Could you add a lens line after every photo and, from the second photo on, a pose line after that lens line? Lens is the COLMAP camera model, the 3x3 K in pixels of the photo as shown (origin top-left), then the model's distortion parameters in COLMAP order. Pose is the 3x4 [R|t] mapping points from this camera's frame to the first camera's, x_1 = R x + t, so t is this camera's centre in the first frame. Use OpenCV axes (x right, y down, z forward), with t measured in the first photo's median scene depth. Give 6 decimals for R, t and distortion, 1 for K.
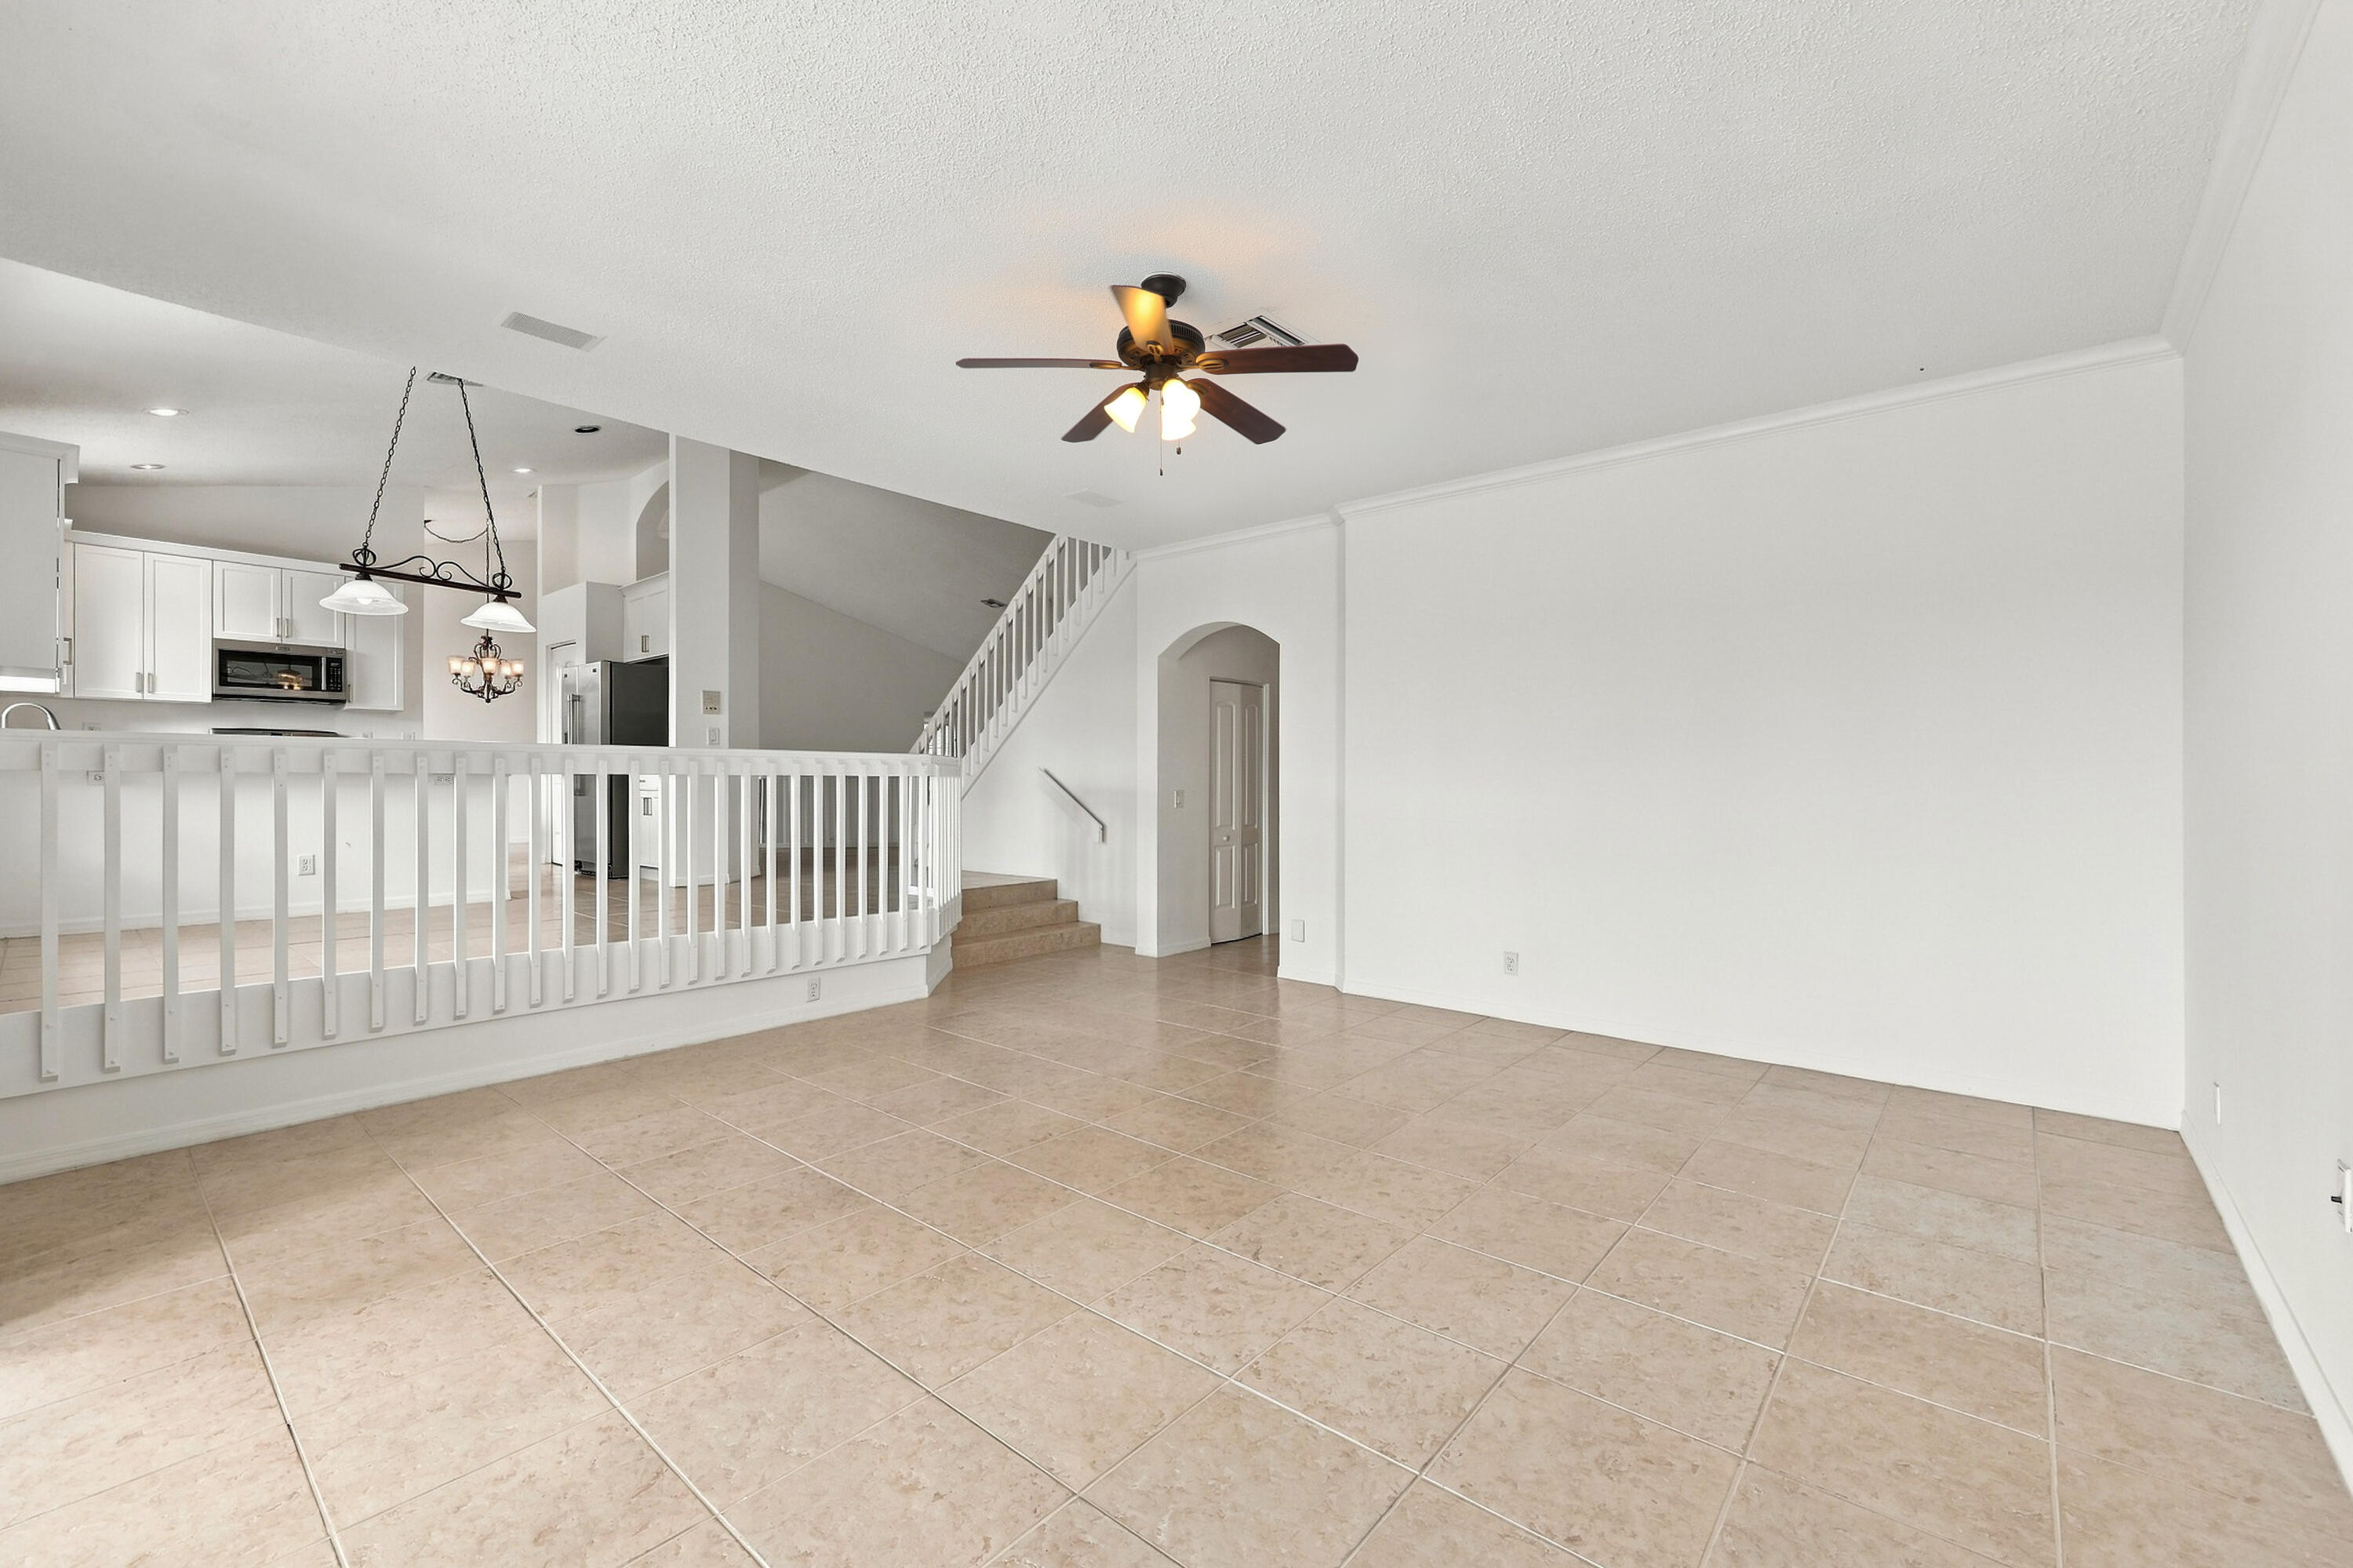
lens RADIAL K [[961.9, 0, 1179.0], [0, 961.9, 780.3], [0, 0, 1]] dist [0.001289, 0.000062]
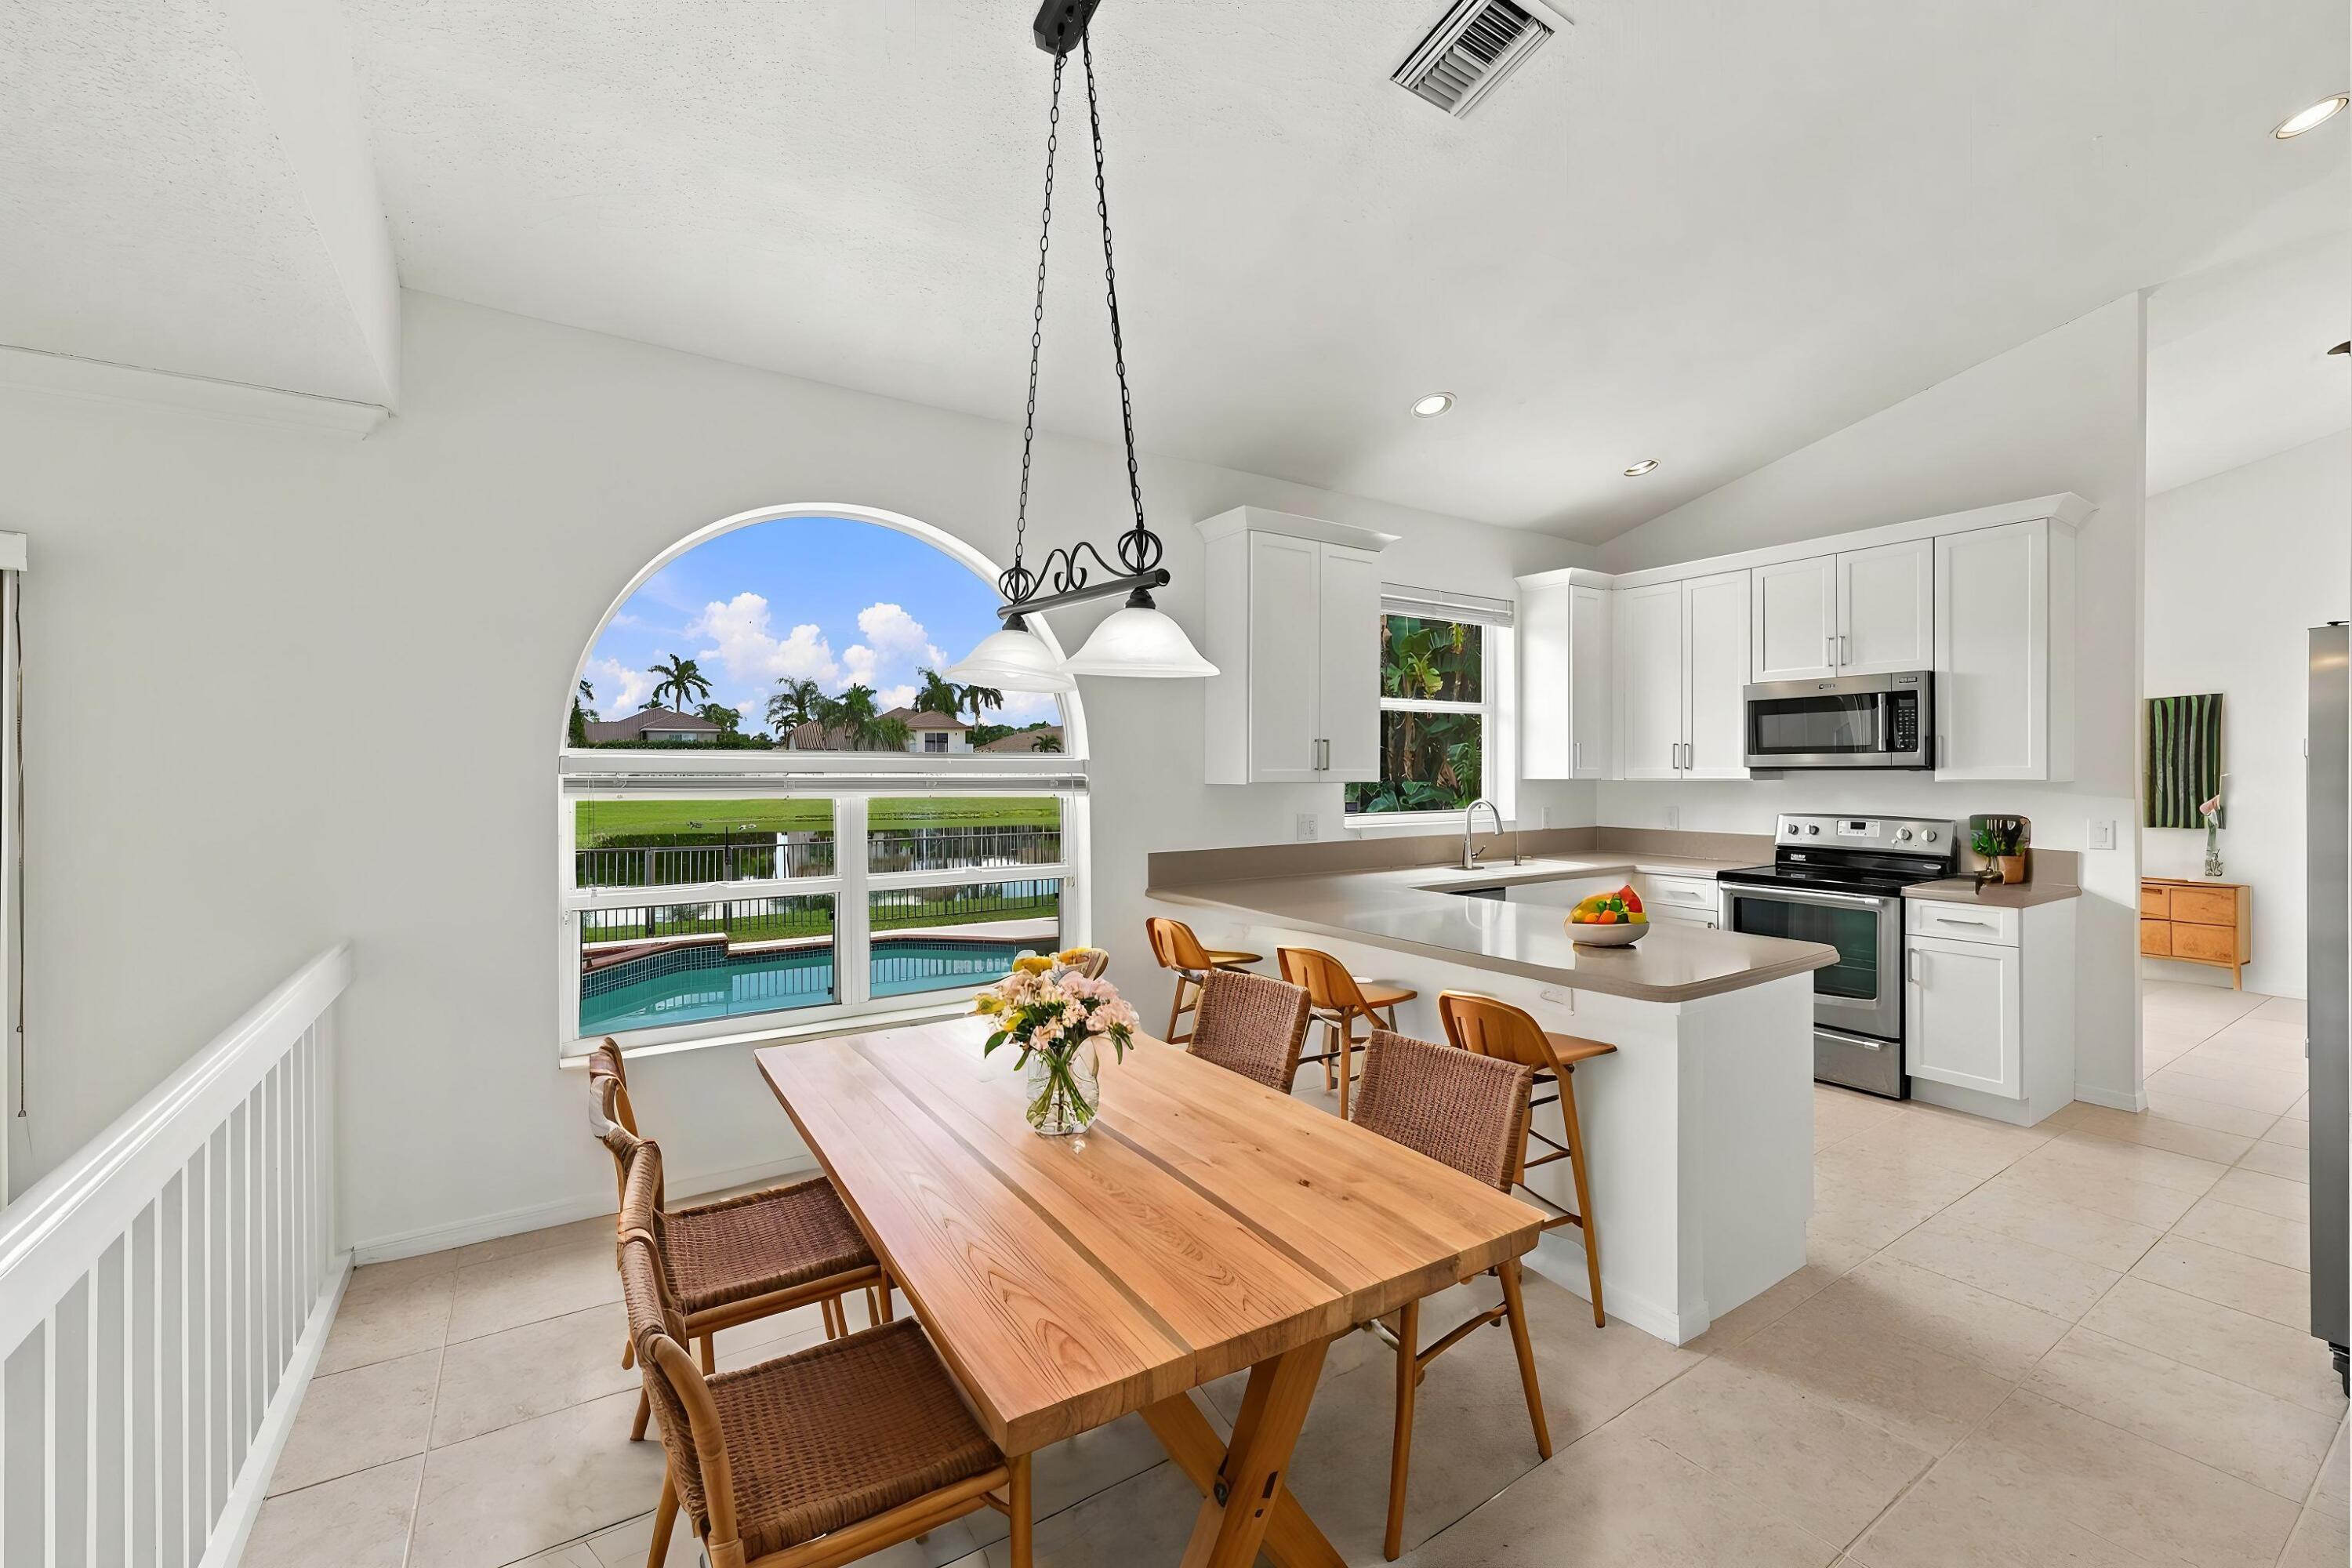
lens RADIAL K [[961.5, 0, 1178.0], [0, 961.5, 772.9], [0, 0, 1]] dist [0.001289, 0.000062]
pose [[-0.277354, -0.000748, -0.960767, -0.244182], [0.001090, 0.999999, -0.001093, -0.085012], [0.960767, -0.001350, -0.277353, 0.801050]]
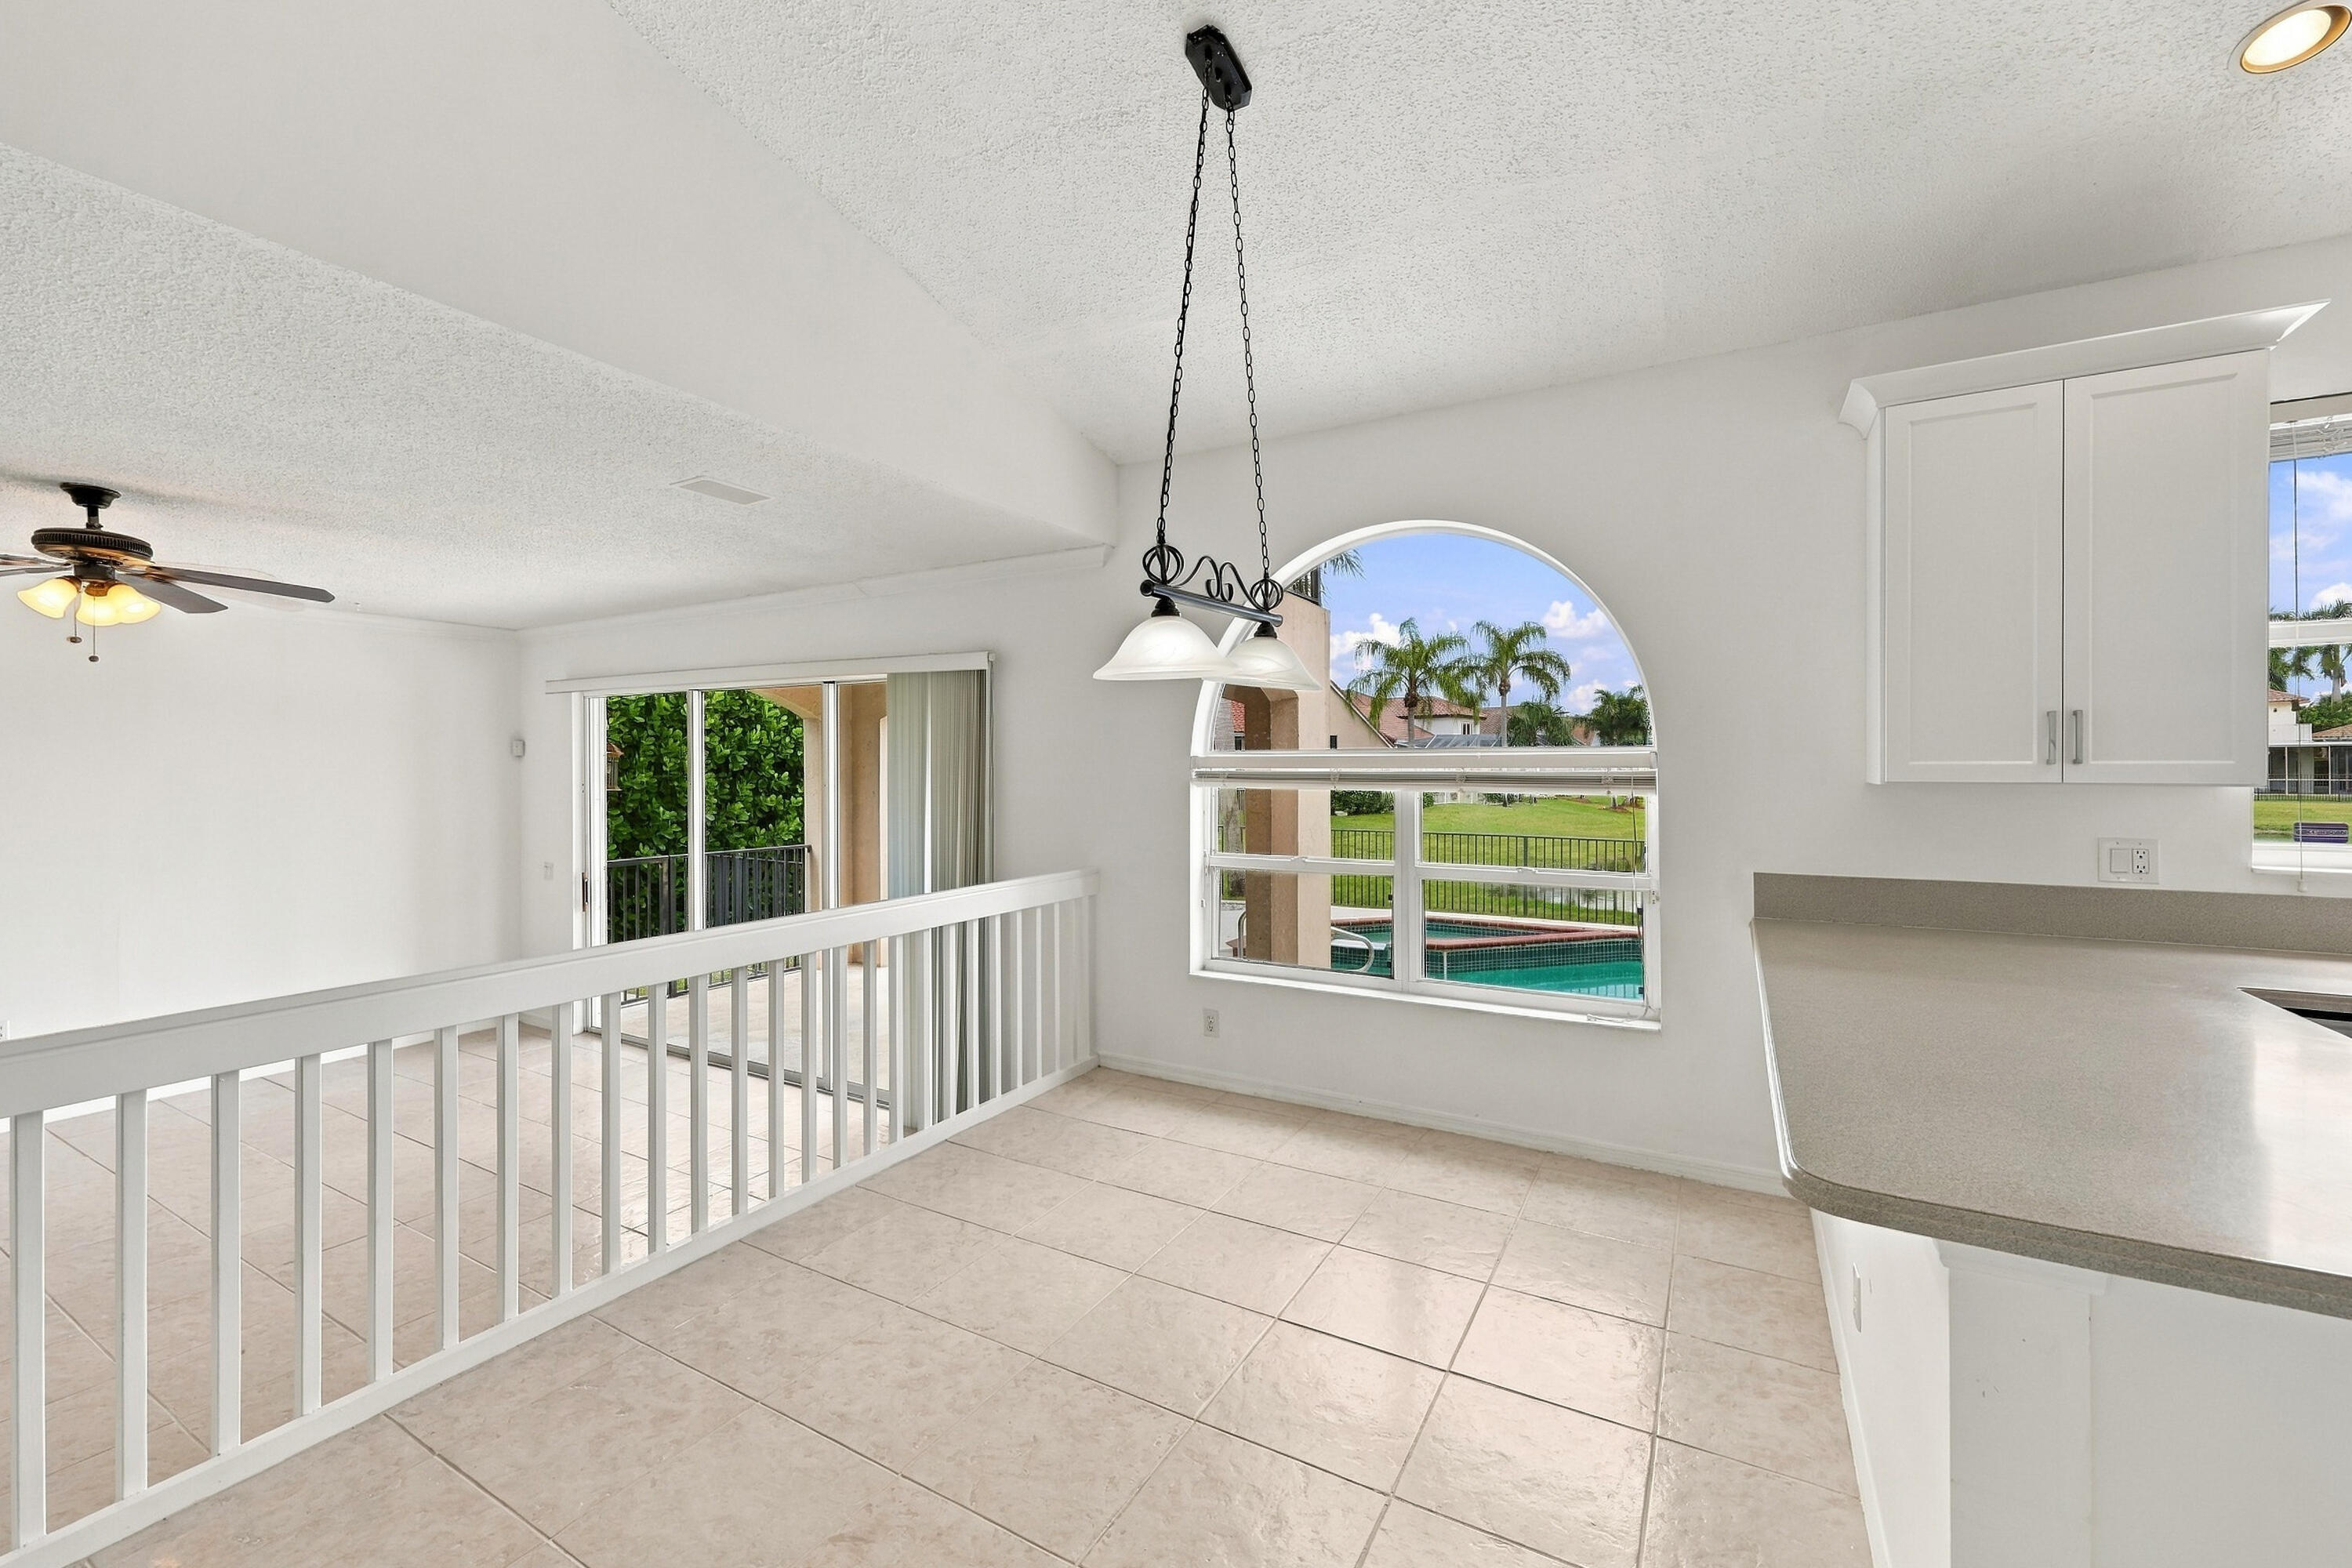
lens RADIAL K [[961.5, 0, 1184.4], [0, 961.5, 776.2], [0, 0, 1]] dist [0.001289, 0.000062]
pose [[-0.981080, 0.000551, -0.193604, -0.449164], [-0.000650, 0.999981, 0.006145, -0.084237], [0.193603, 0.006154, -0.981061, 1.007245]]
